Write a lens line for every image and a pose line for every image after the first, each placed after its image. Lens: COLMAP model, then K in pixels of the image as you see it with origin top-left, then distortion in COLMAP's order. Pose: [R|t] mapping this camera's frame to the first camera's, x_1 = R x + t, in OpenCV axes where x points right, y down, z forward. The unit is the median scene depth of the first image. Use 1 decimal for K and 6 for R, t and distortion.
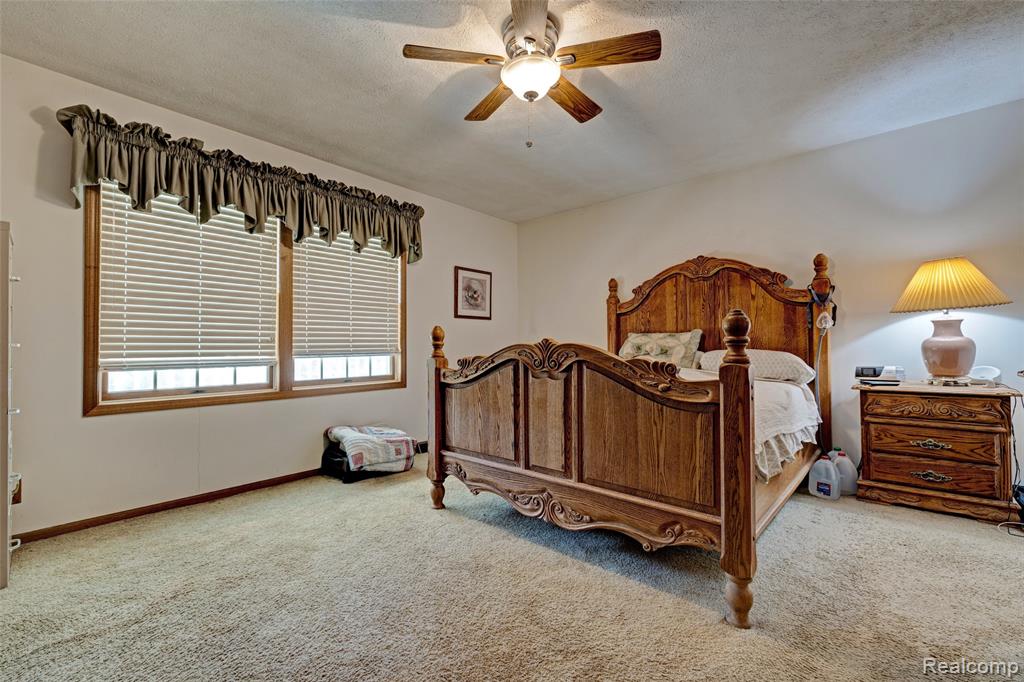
lens RADIAL K [[441.6, 0, 514.8], [0, 441.6, 342.4], [0, 0, 1]] dist [-0.001140, 0.000146]
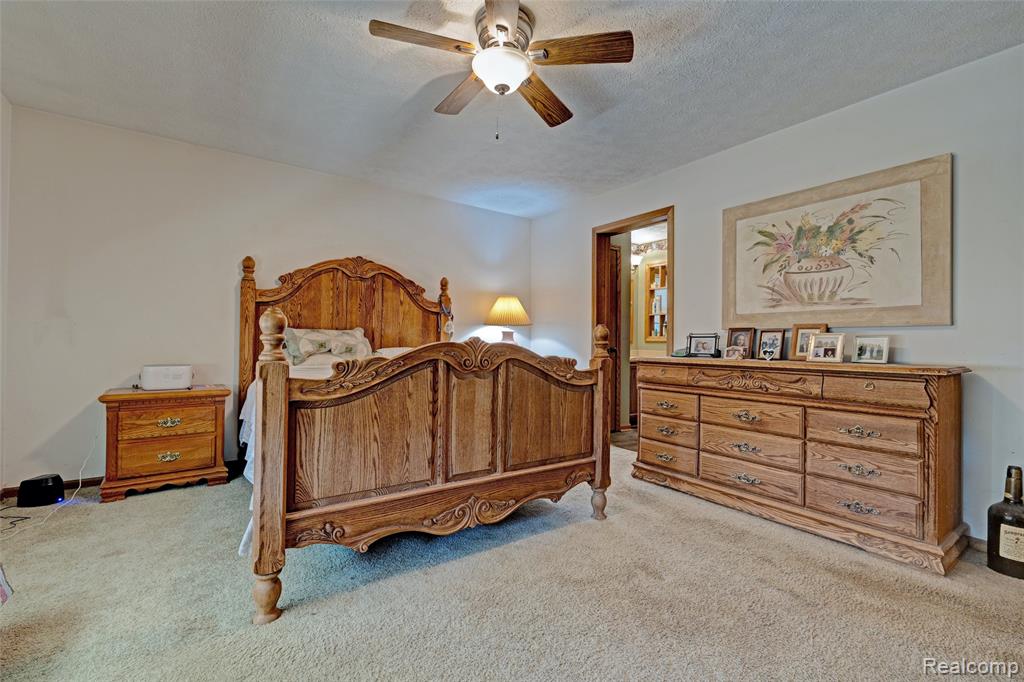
lens RADIAL K [[441.6, 0, 516.1], [0, 441.6, 341.5], [0, 0, 1]] dist [-0.001140, 0.000146]
pose [[0.224488, 0.015782, 0.974349, -0.793546], [-0.021741, 0.999701, -0.011183, 0.009414], [-0.974234, -0.018673, 0.224764, 0.652475]]
